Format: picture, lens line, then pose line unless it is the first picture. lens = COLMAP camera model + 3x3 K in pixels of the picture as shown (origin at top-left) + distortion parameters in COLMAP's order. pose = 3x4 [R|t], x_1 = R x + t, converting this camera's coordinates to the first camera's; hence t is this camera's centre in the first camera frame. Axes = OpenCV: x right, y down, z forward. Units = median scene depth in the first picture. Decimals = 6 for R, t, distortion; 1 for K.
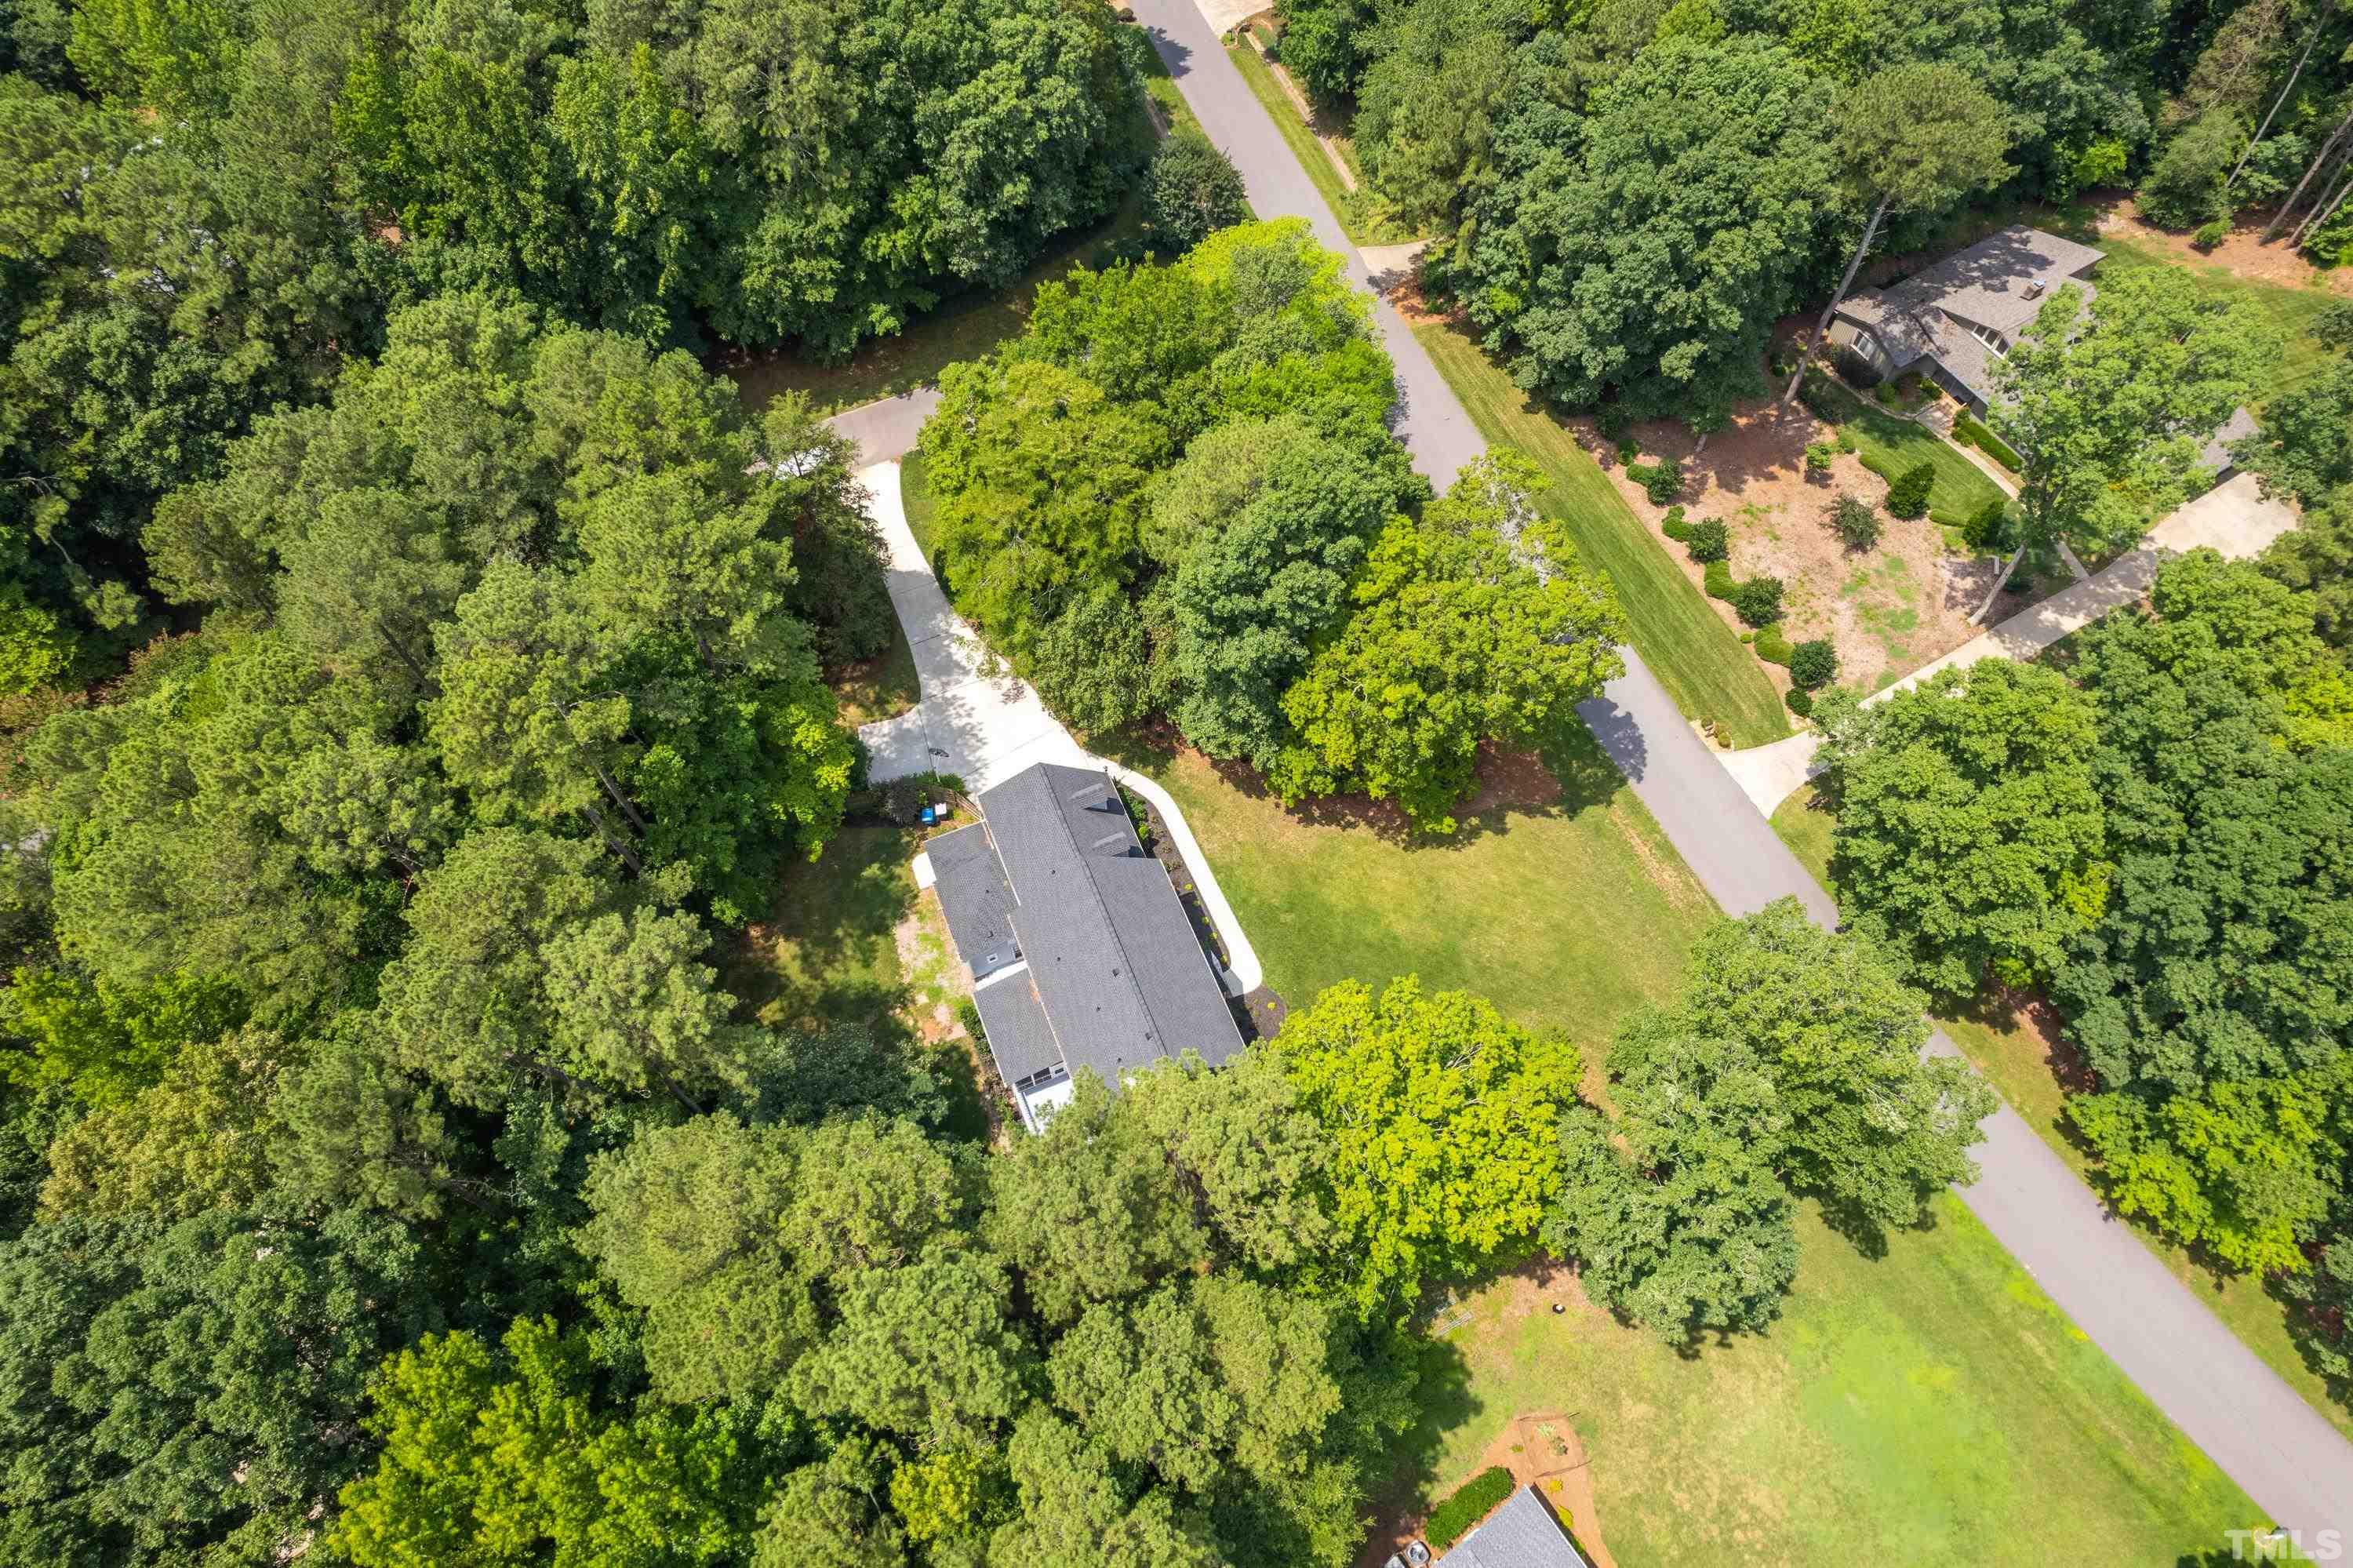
lens RADIAL K [[1514.3, 0, 1176.9], [0, 1514.3, 785.3], [0, 0, 1]] dist [-0.074640, 0.069059]
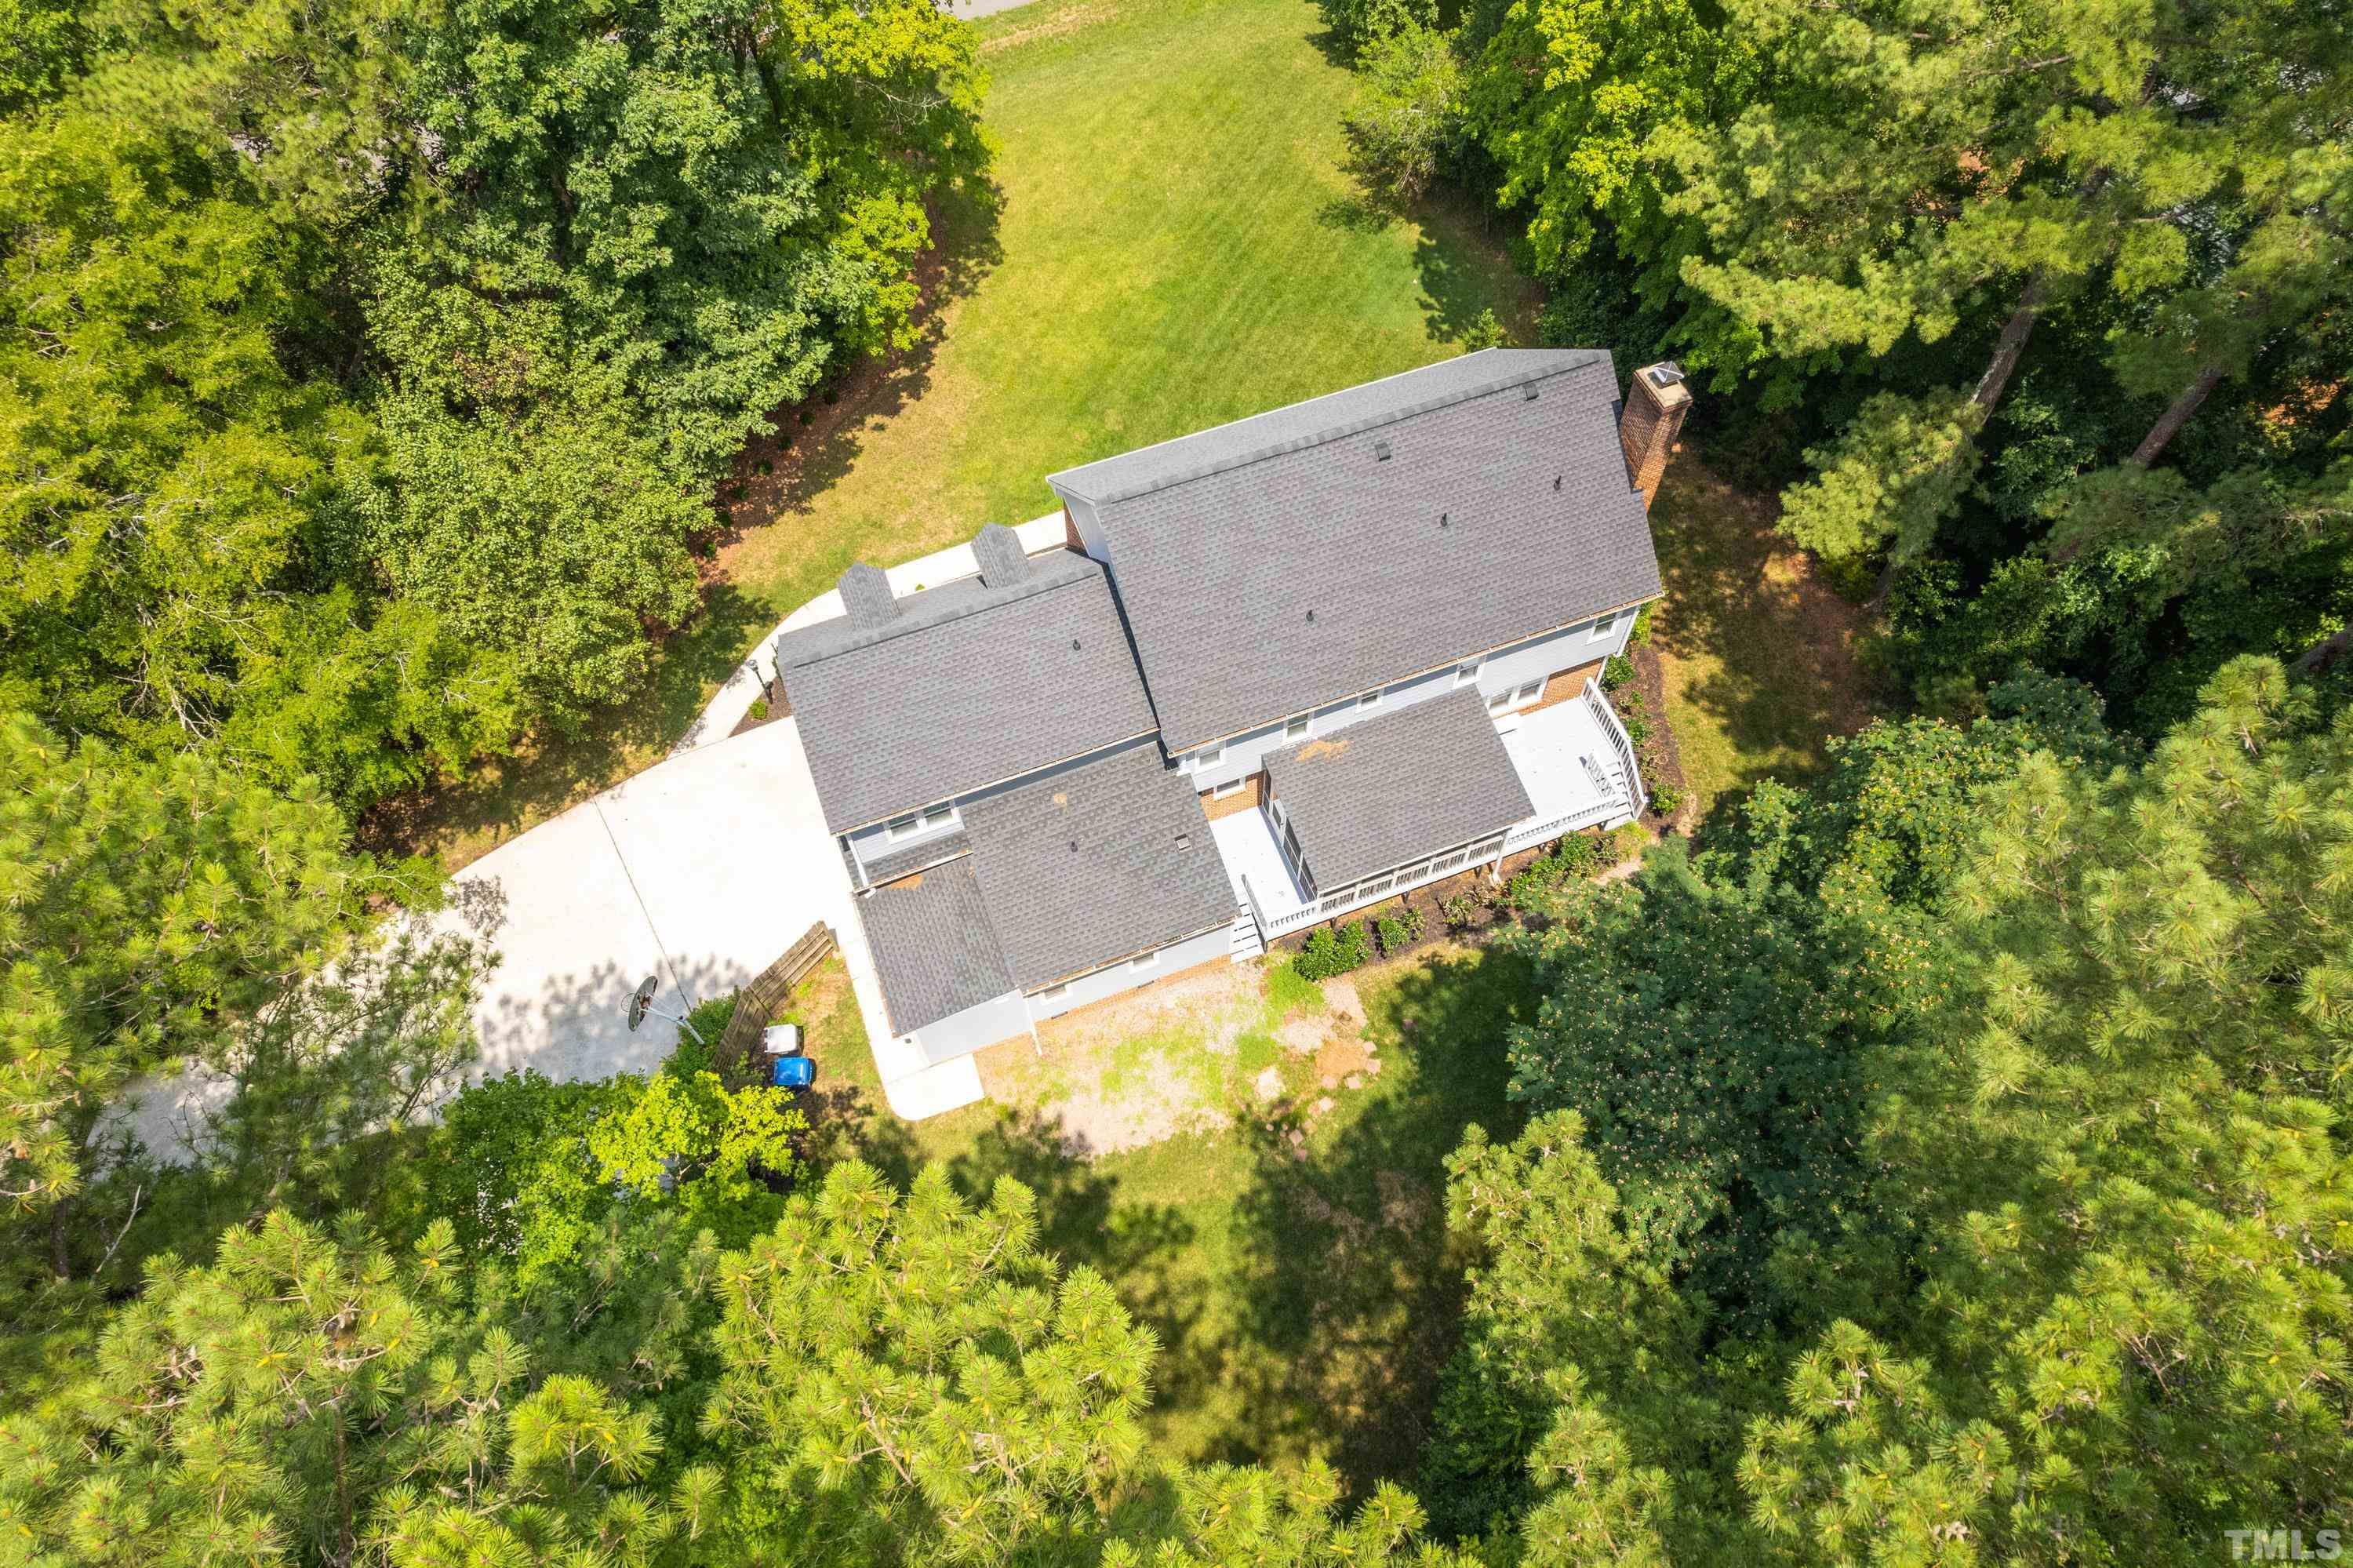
lens RADIAL K [[1514.3, 0, 1175.0], [0, 1514.3, 773.4], [0, 0, 1]] dist [-0.074640, 0.069059]
pose [[0.026314, -0.853768, 0.519988, -0.297347], [0.878759, 0.267722, 0.395104, -0.068071], [-0.476539, 0.446548, 0.757301, 0.617191]]
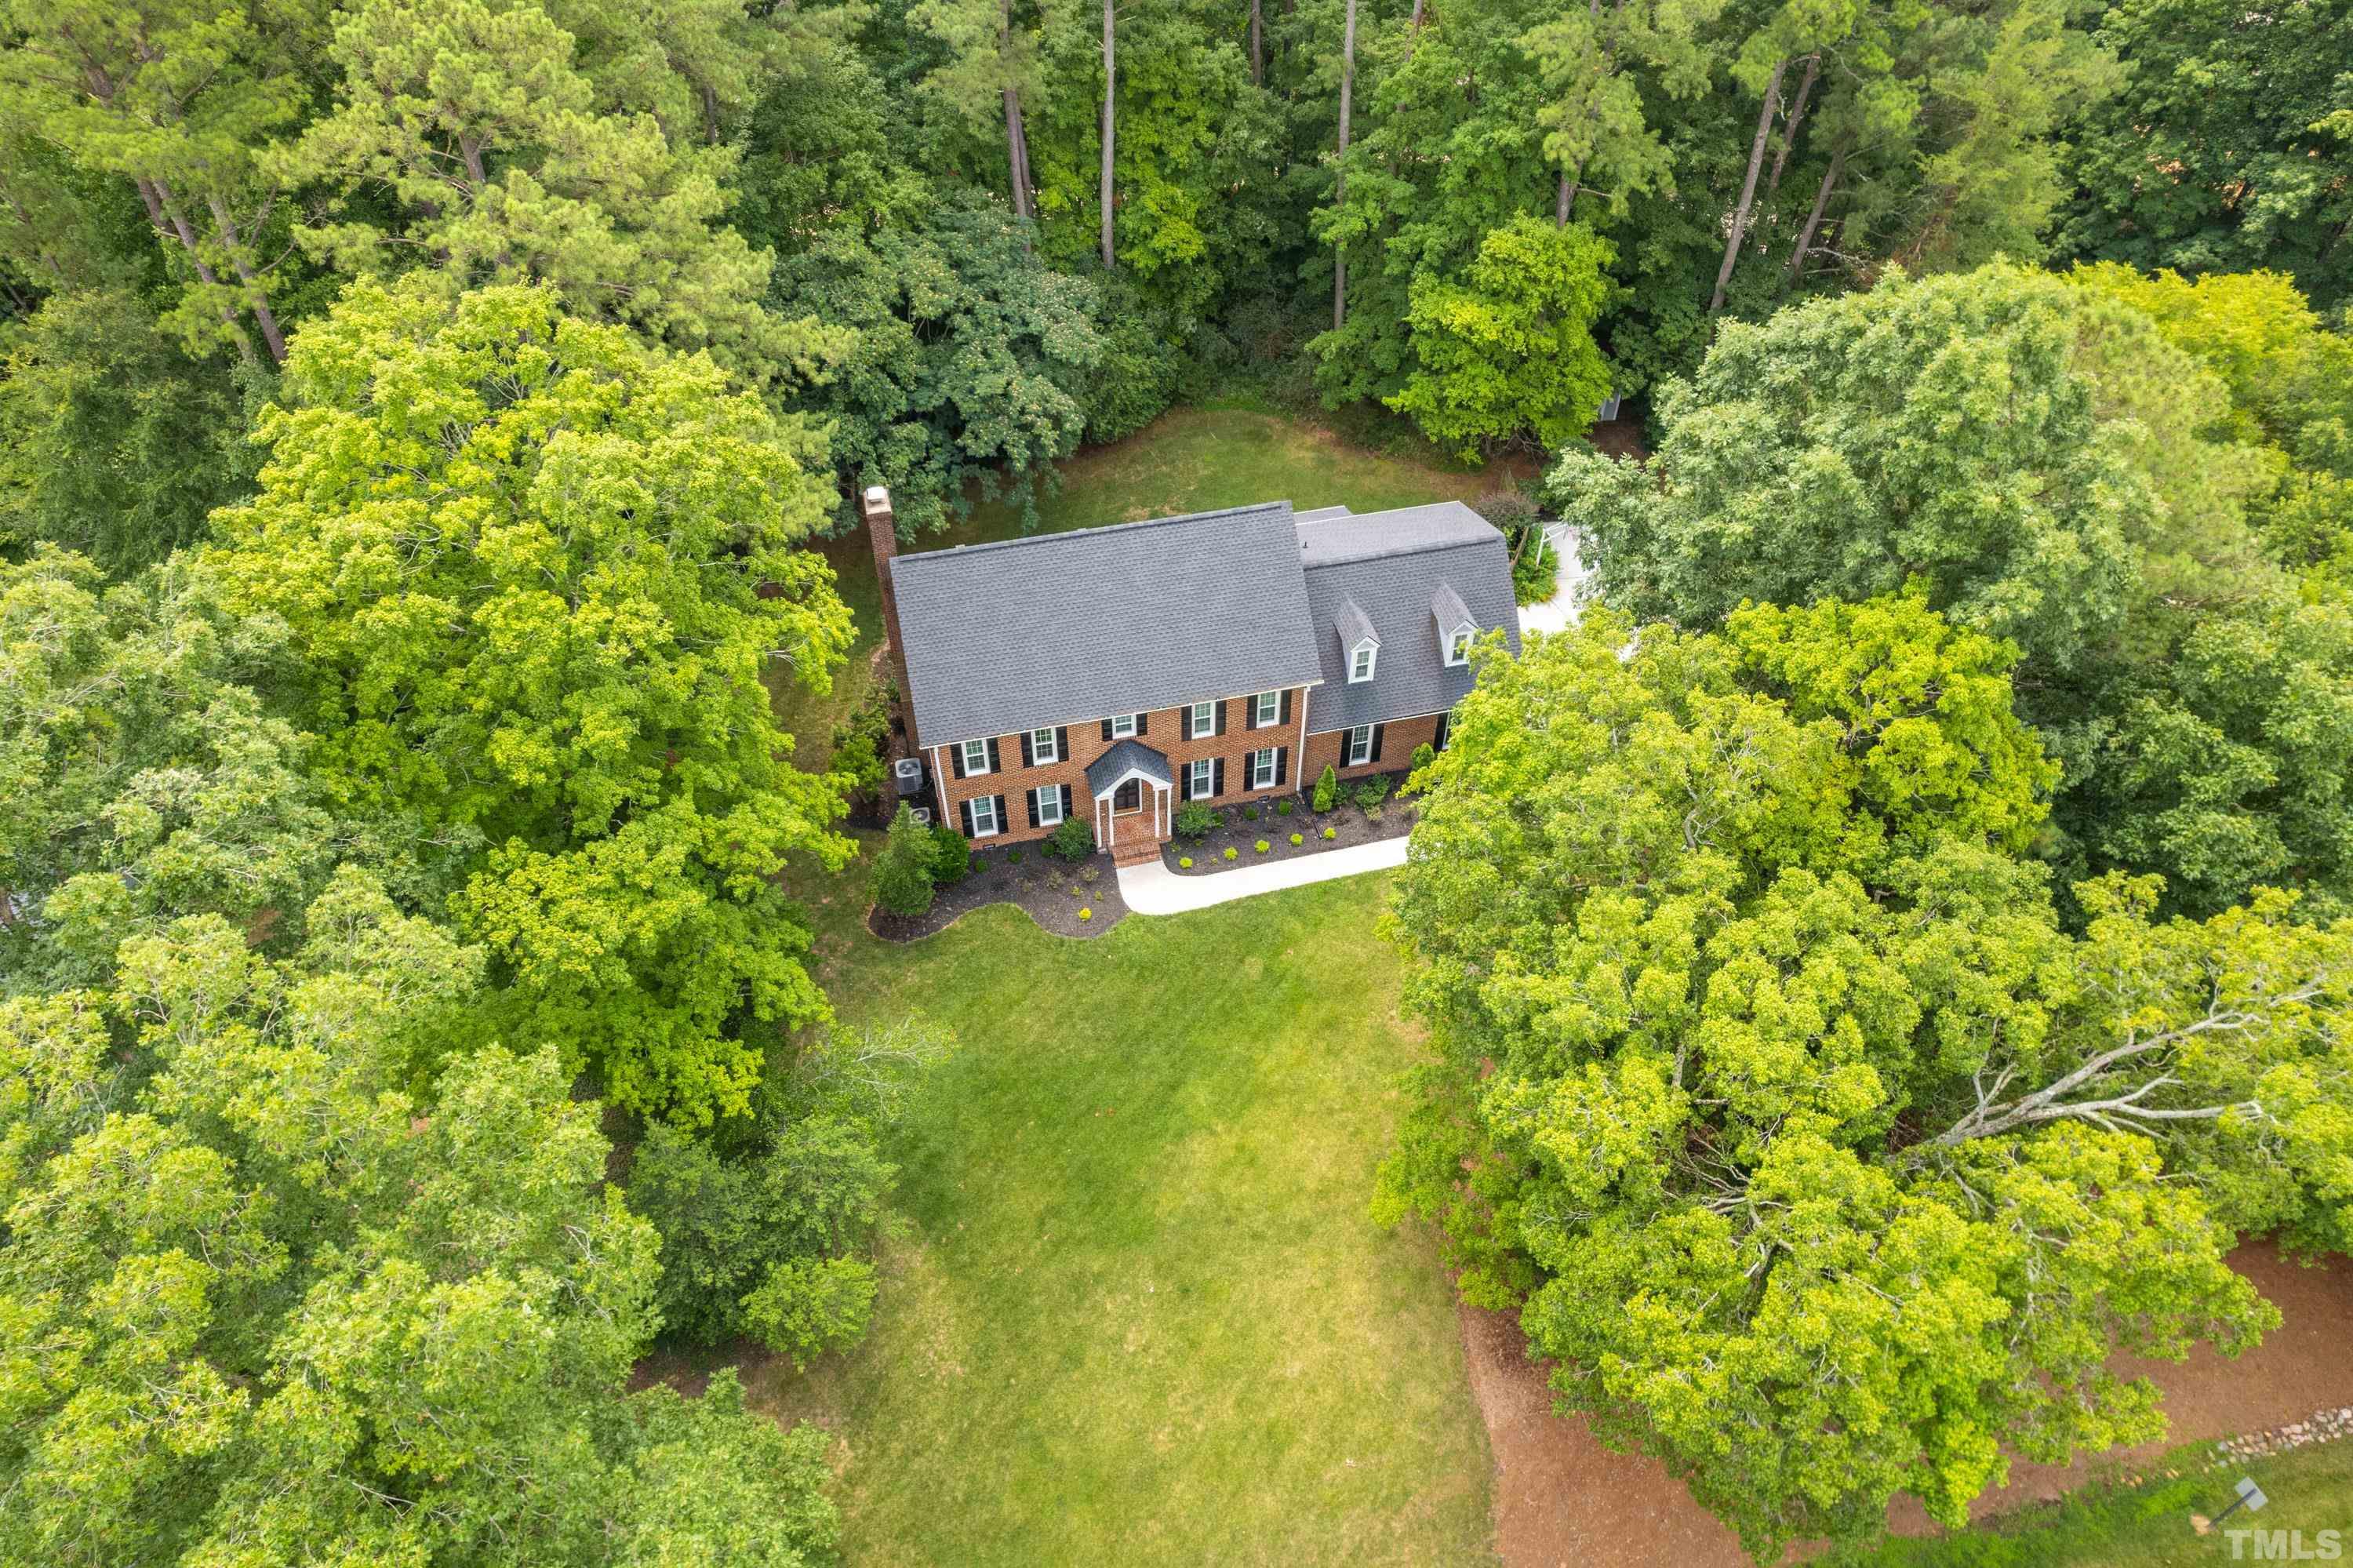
lens RADIAL K [[1514.3, 0, 1175.5], [0, 1514.3, 787.5], [0, 0, 1]] dist [-0.074640, 0.069059]
pose [[-0.156144, 0.723489, -0.672445, 0.374653], [-0.862566, 0.231822, 0.449709, -0.137571], [0.481247, 0.650248, 0.587860, 0.607499]]
